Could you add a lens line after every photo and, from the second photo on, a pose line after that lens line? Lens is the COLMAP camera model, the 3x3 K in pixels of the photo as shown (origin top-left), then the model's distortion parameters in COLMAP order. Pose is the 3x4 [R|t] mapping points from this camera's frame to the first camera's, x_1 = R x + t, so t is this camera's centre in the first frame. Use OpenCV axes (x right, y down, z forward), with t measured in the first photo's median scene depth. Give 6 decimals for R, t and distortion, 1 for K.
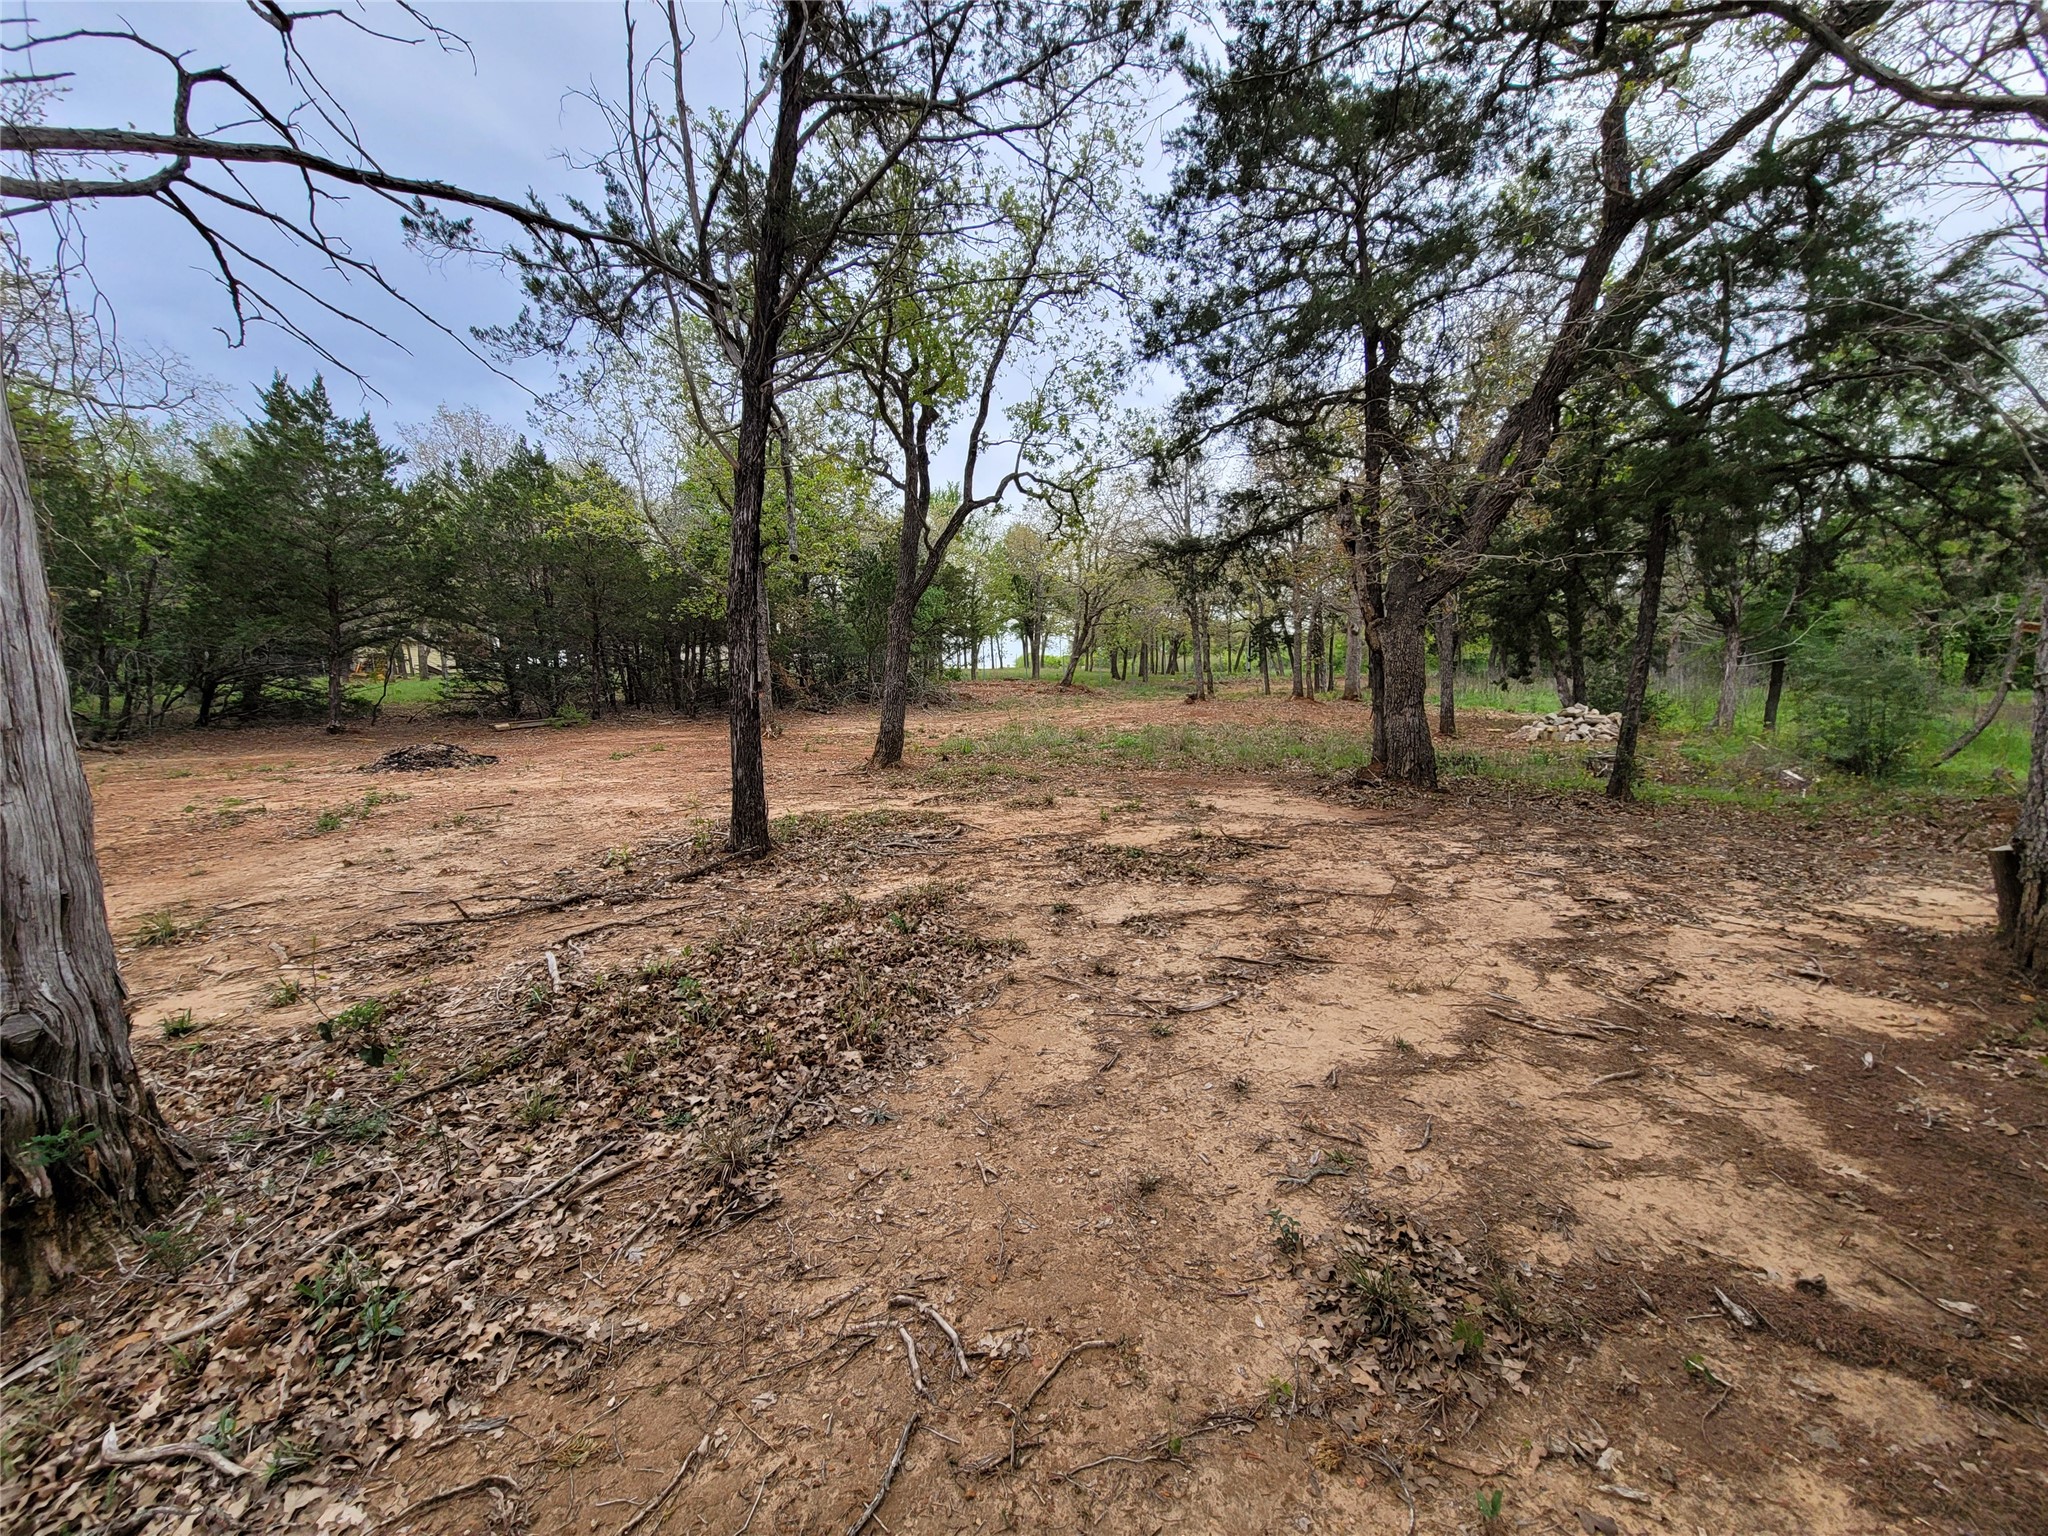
lens RADIAL K [[861.6, 0, 1024.0], [0, 861.6, 768.0], [0, 0, 1]] dist [0.000928, 0.000478]
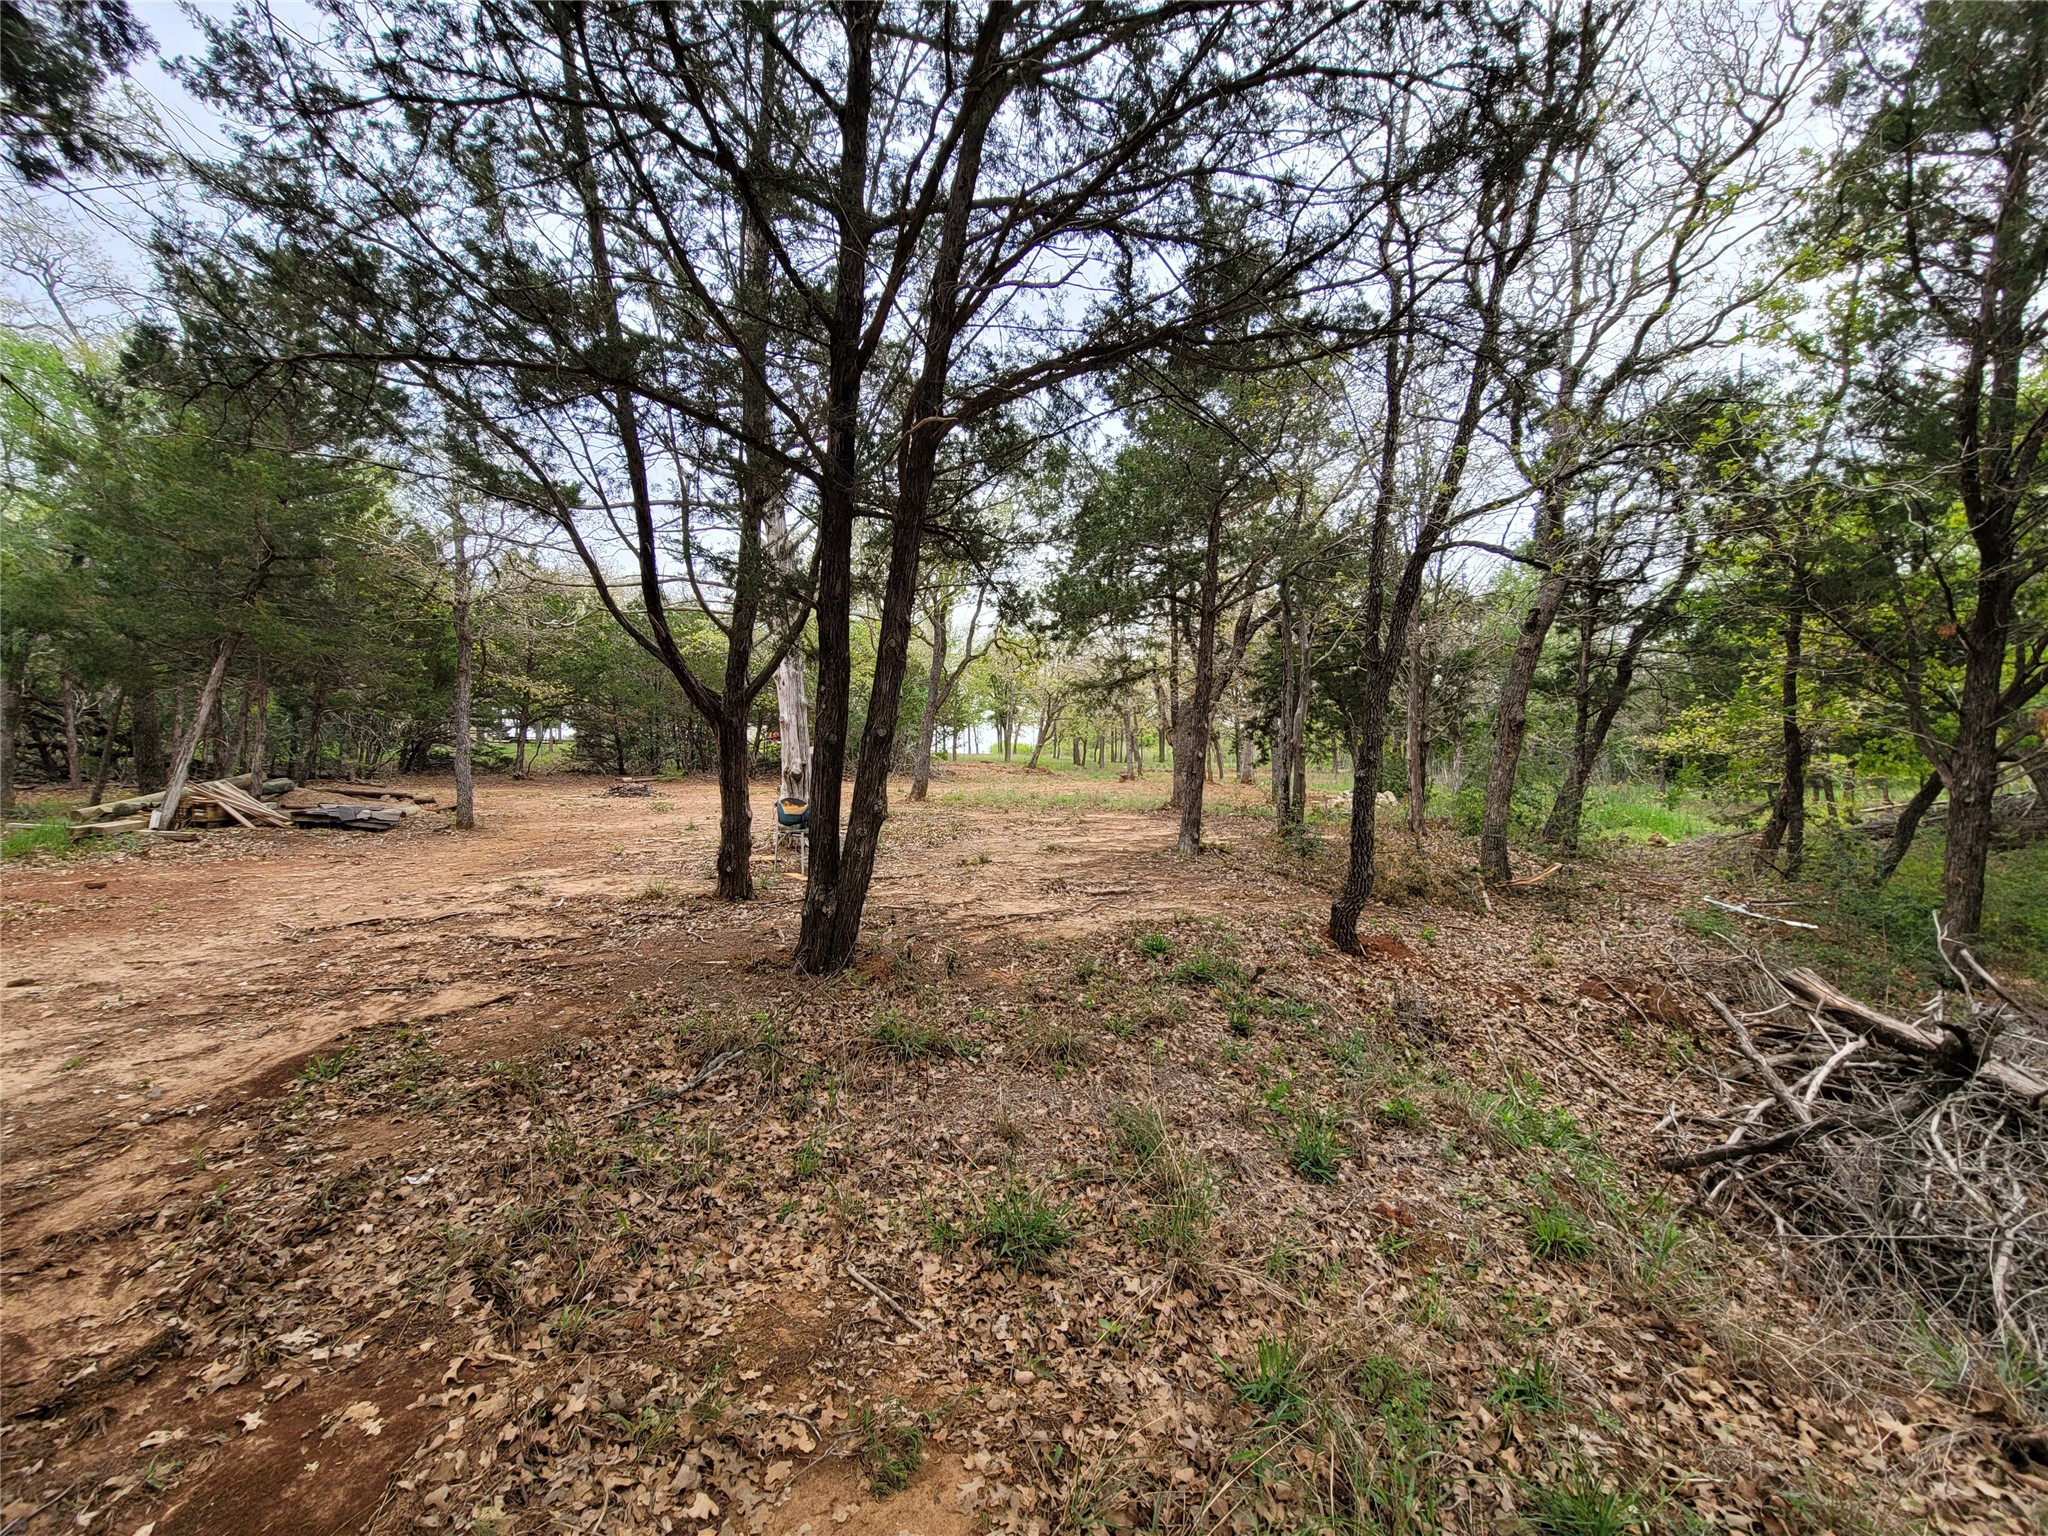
lens RADIAL K [[861.6, 0, 1024.0], [0, 861.6, 768.0], [0, 0, 1]] dist [0.000928, 0.000478]
pose [[0.999077, 0.030136, 0.030619, 0.001087], [-0.026845, 0.994348, -0.102723, 0.030242], [-0.033542, 0.101806, 0.994239, -0.214986]]
